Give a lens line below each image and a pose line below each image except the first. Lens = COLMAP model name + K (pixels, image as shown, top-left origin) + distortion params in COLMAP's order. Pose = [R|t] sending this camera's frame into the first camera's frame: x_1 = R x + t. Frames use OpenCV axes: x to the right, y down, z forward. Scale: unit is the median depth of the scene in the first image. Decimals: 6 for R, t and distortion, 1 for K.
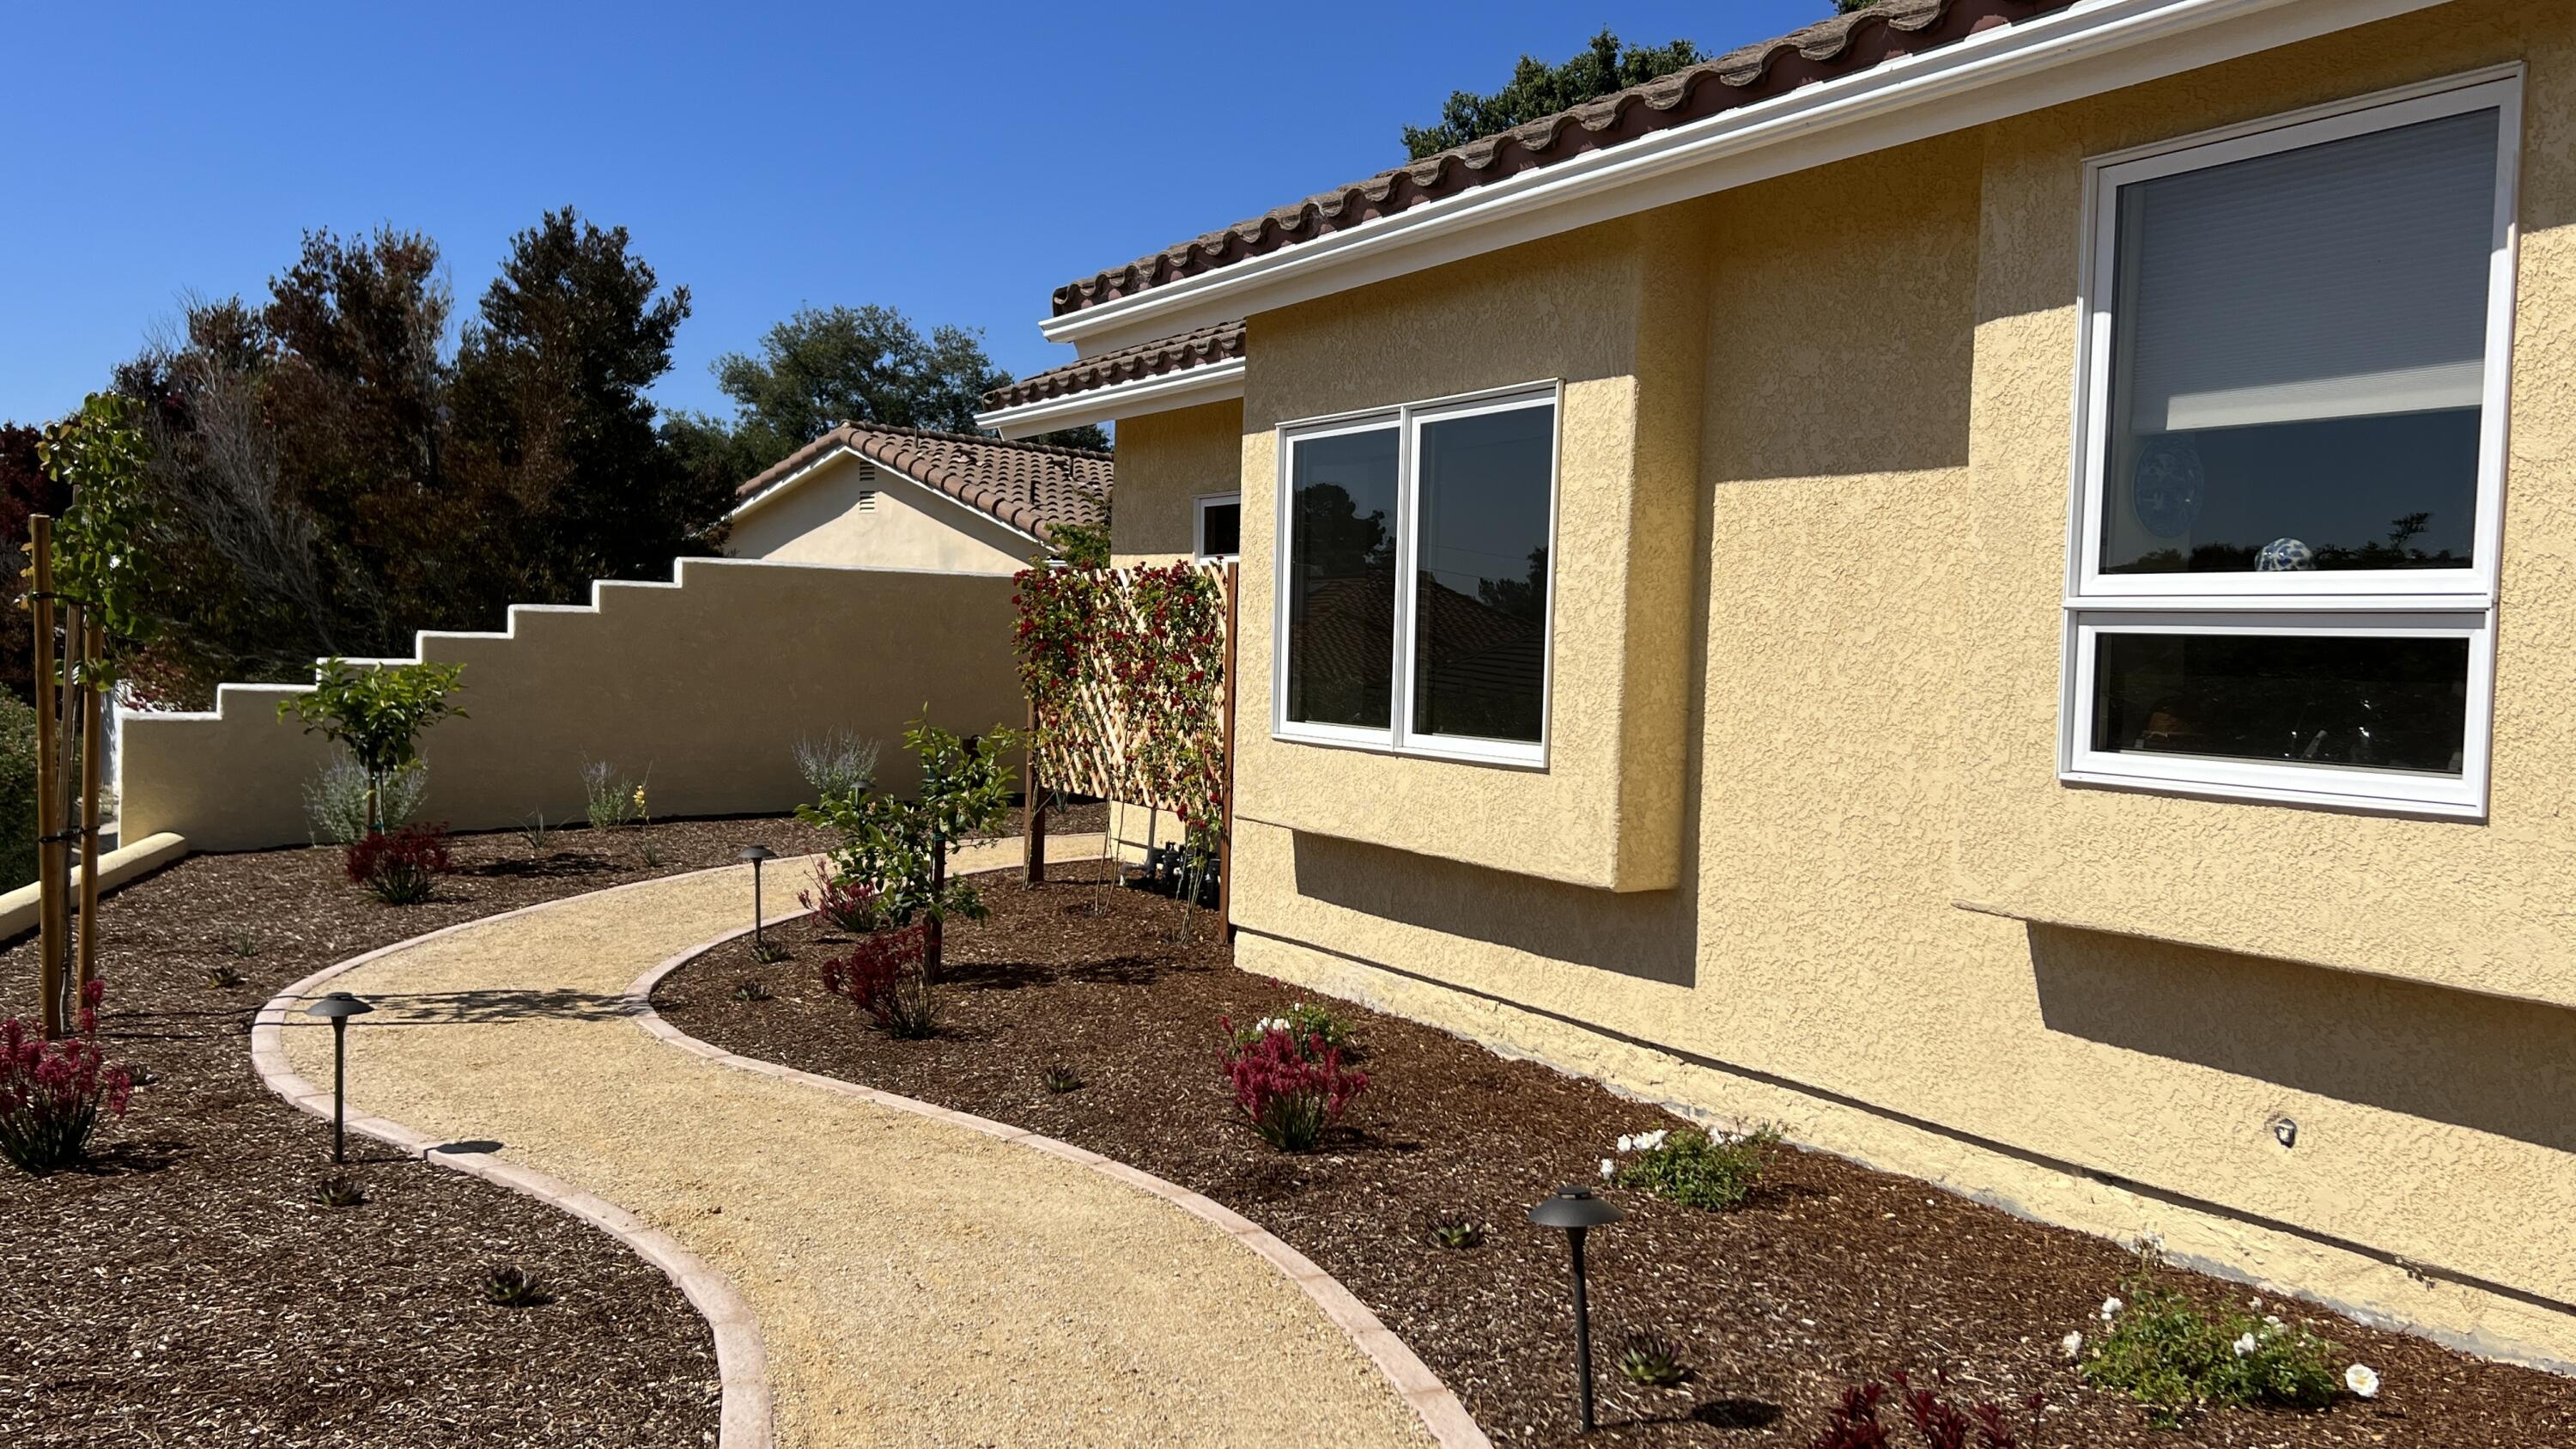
lens RADIAL K [[2110.1, 0, 1288.0], [0, 2110.1, 724.5], [0, 0, 1]] dist [0.150460, -0.001888]
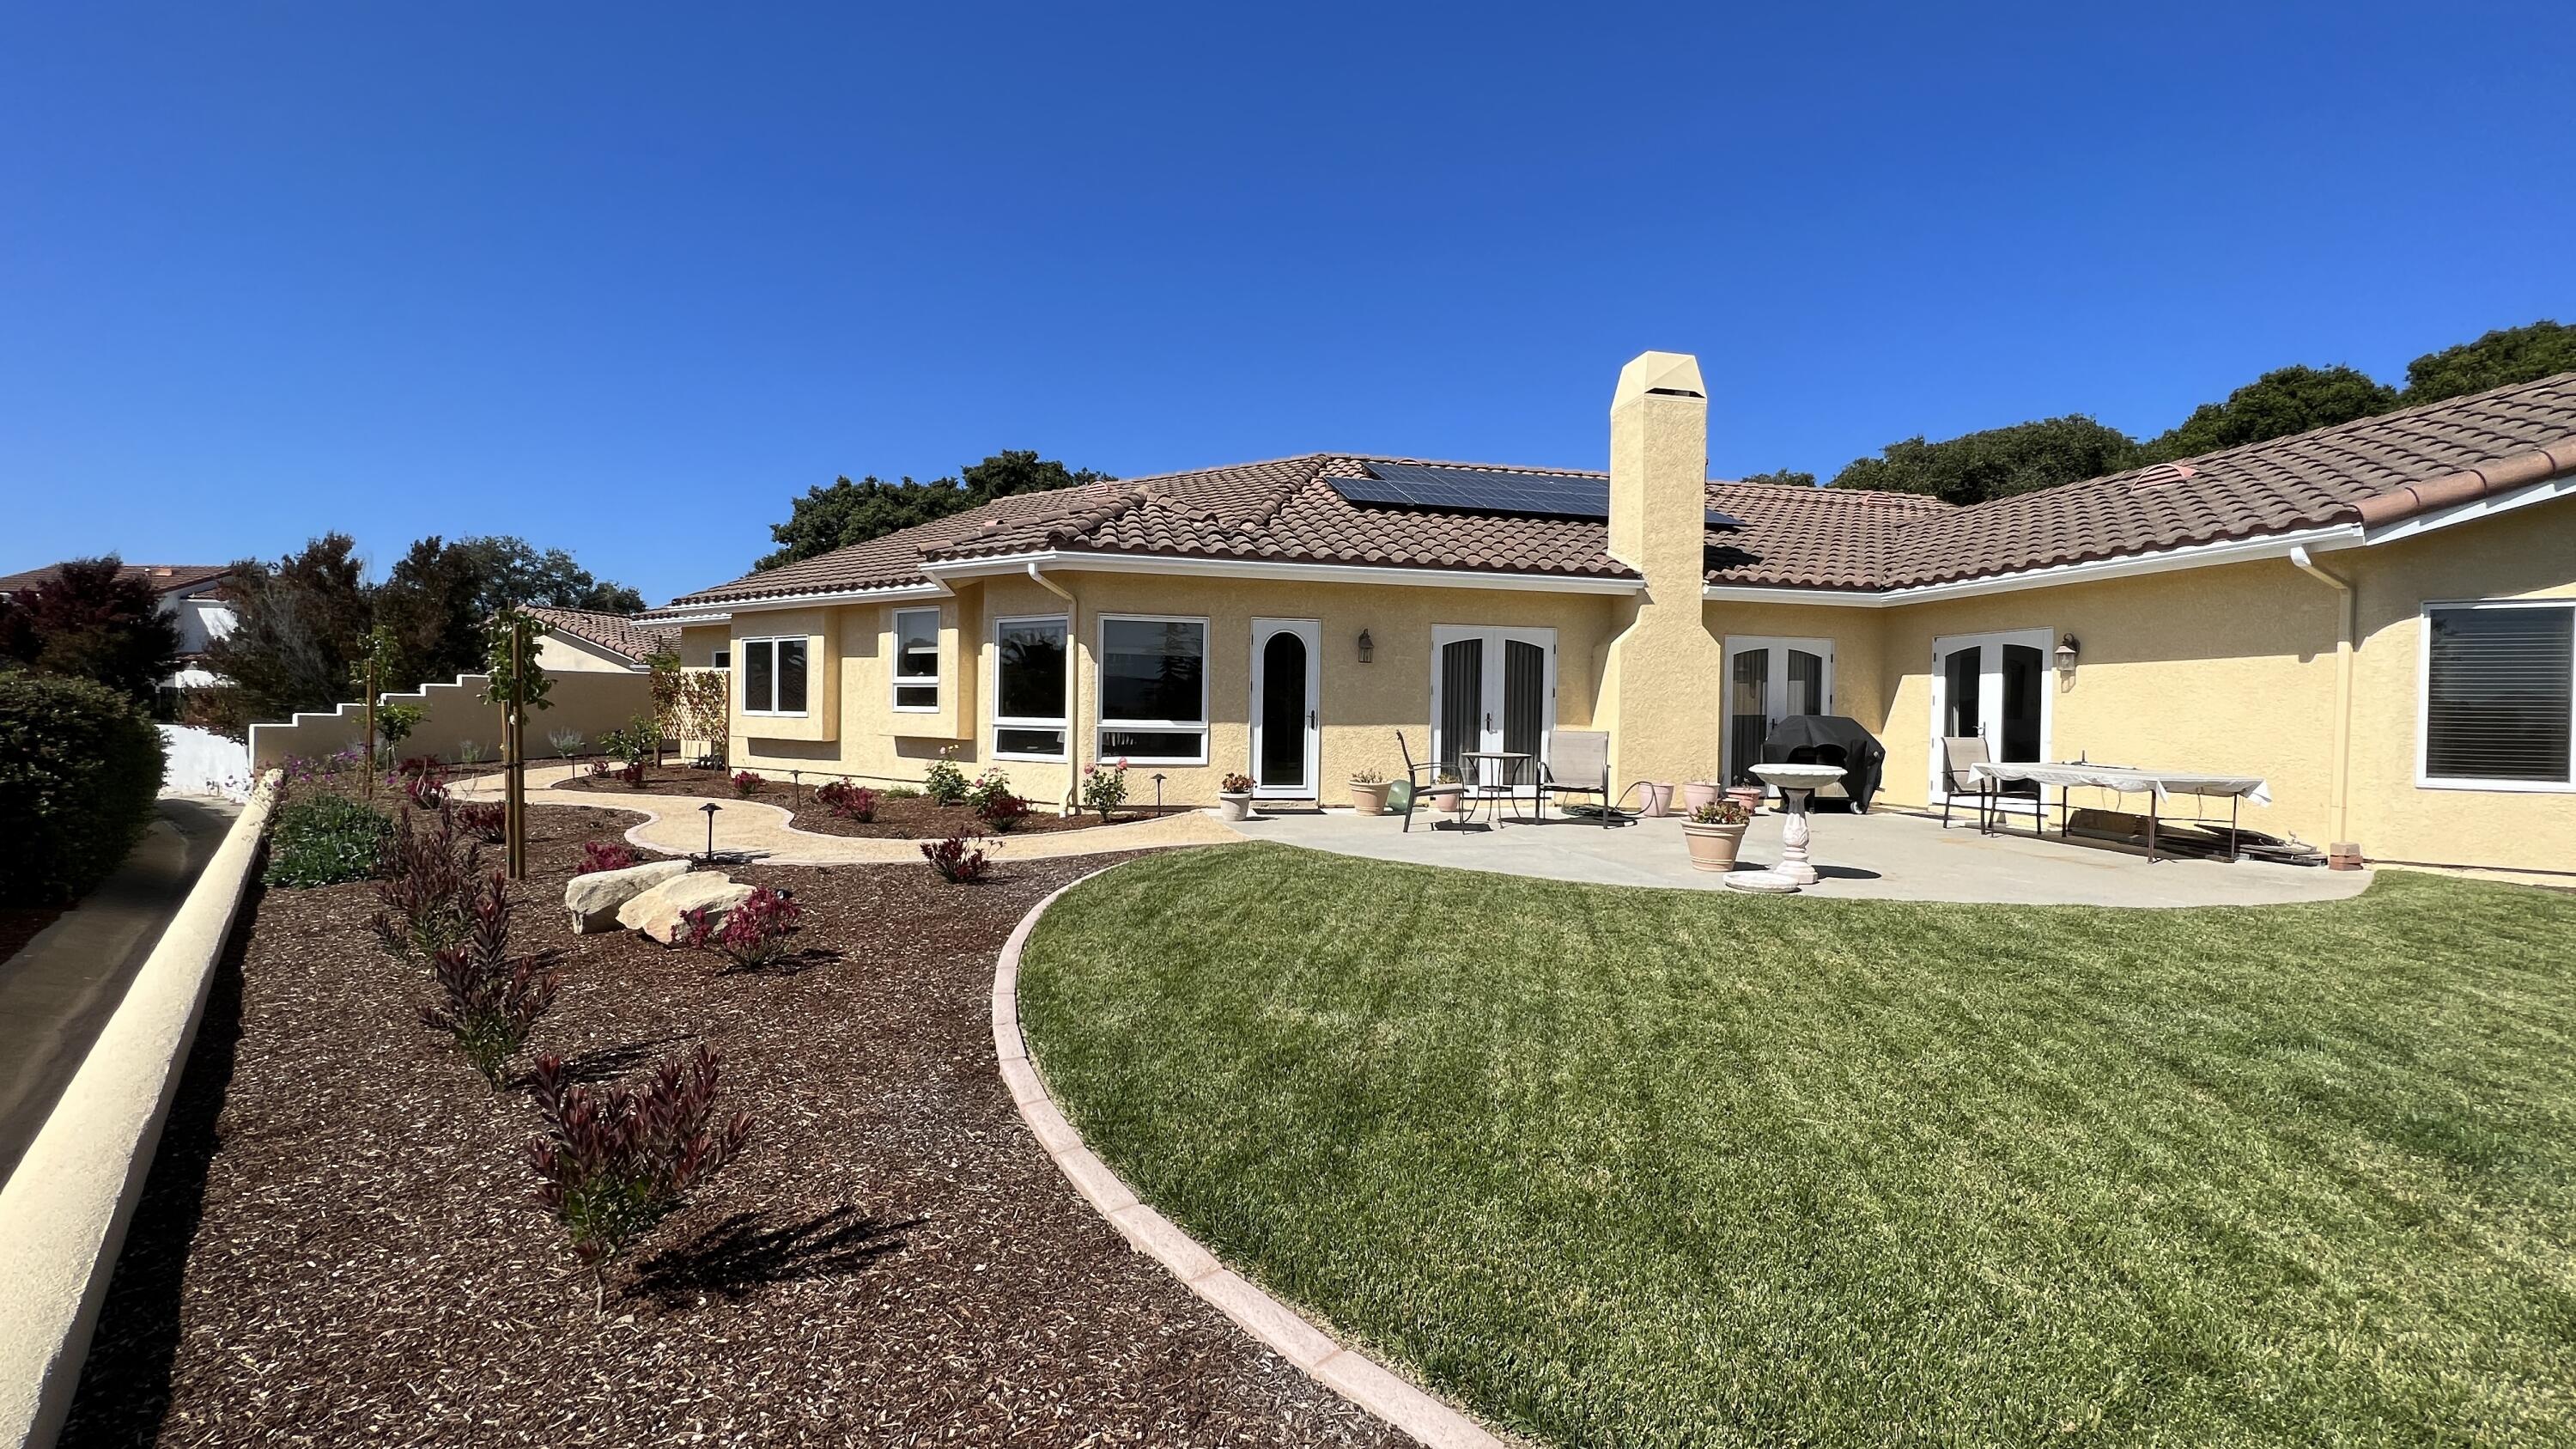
lens RADIAL K [[1061.8, 0, 1288.0], [0, 1061.8, 724.5], [0, 0, 1]] dist [-0.001075, -0.000093]
pose [[0.890024, -0.017302, 0.455586, -0.000794], [0.026334, 0.999562, -0.013483, 0.065135], [-0.455153, 0.023998, 0.890090, -1.046340]]
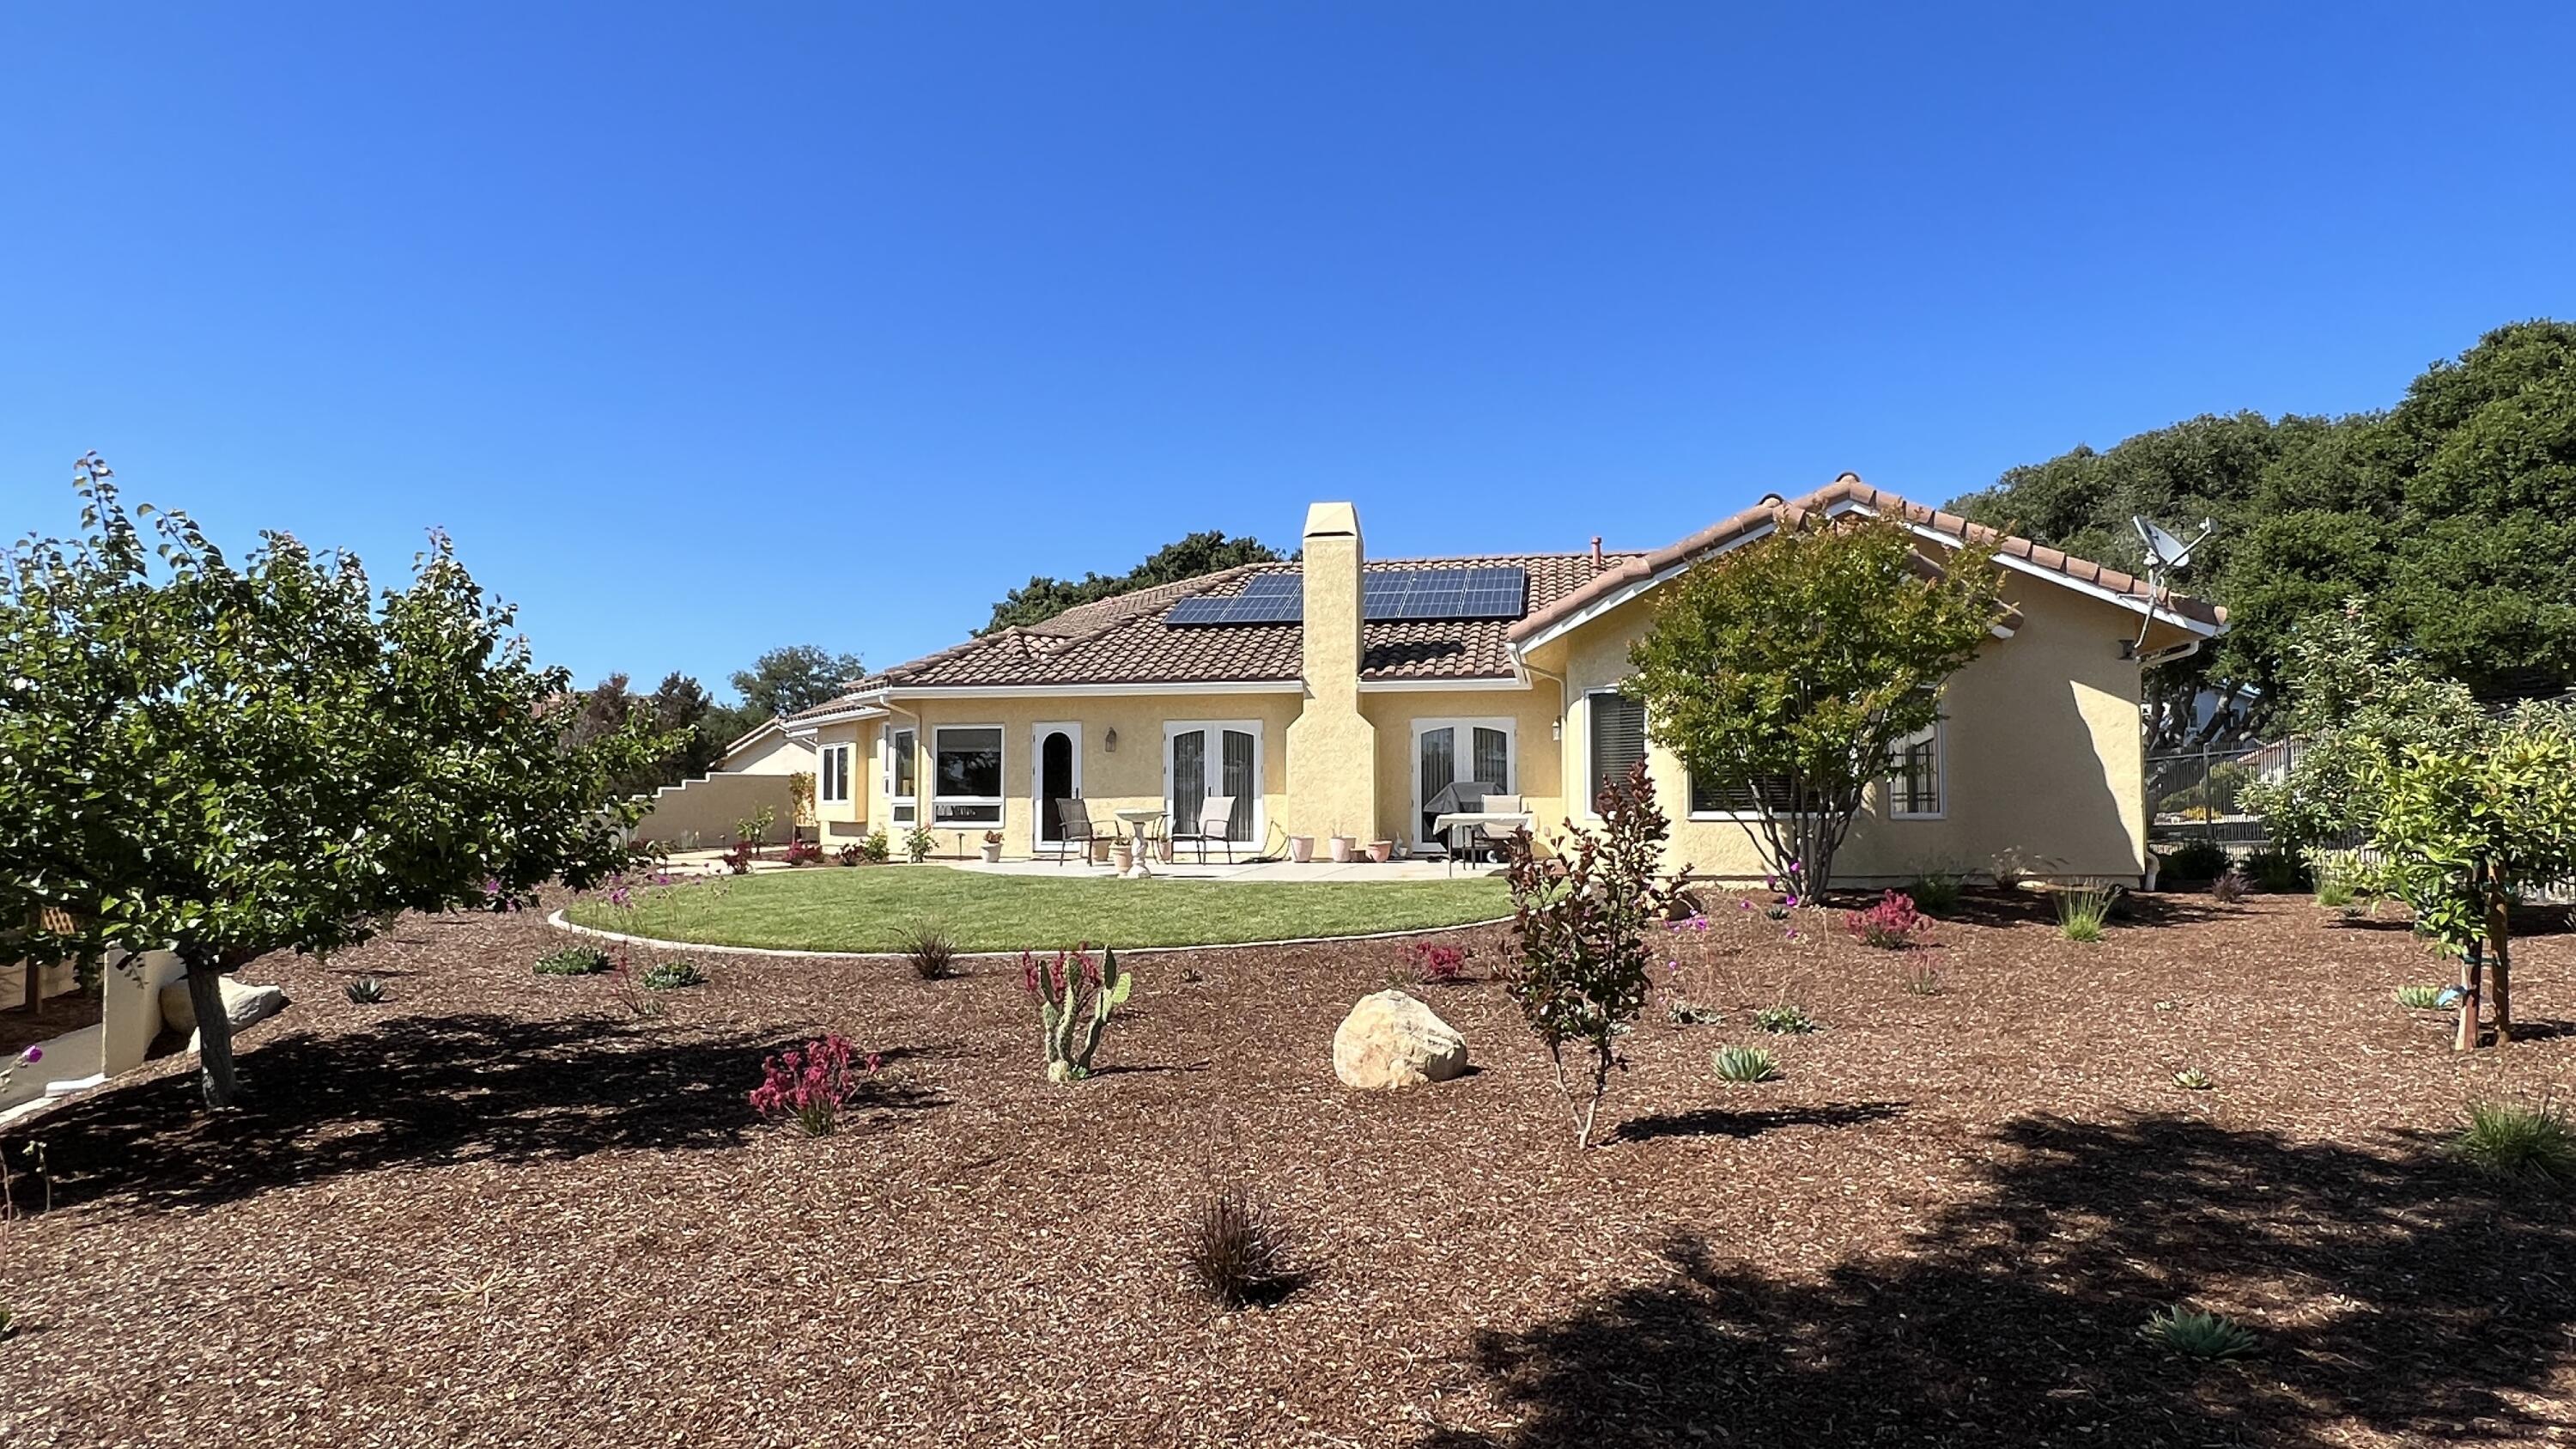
lens RADIAL K [[1553.7, 0, 1288.0], [0, 1553.7, 724.5], [0, 0, 1]] dist [-0.001300, -0.000114]
pose [[0.996753, -0.026629, 0.075988, 0.718049], [0.033795, 0.994938, -0.094637, 0.176816], [-0.073083, 0.096897, 0.992608, -2.436985]]
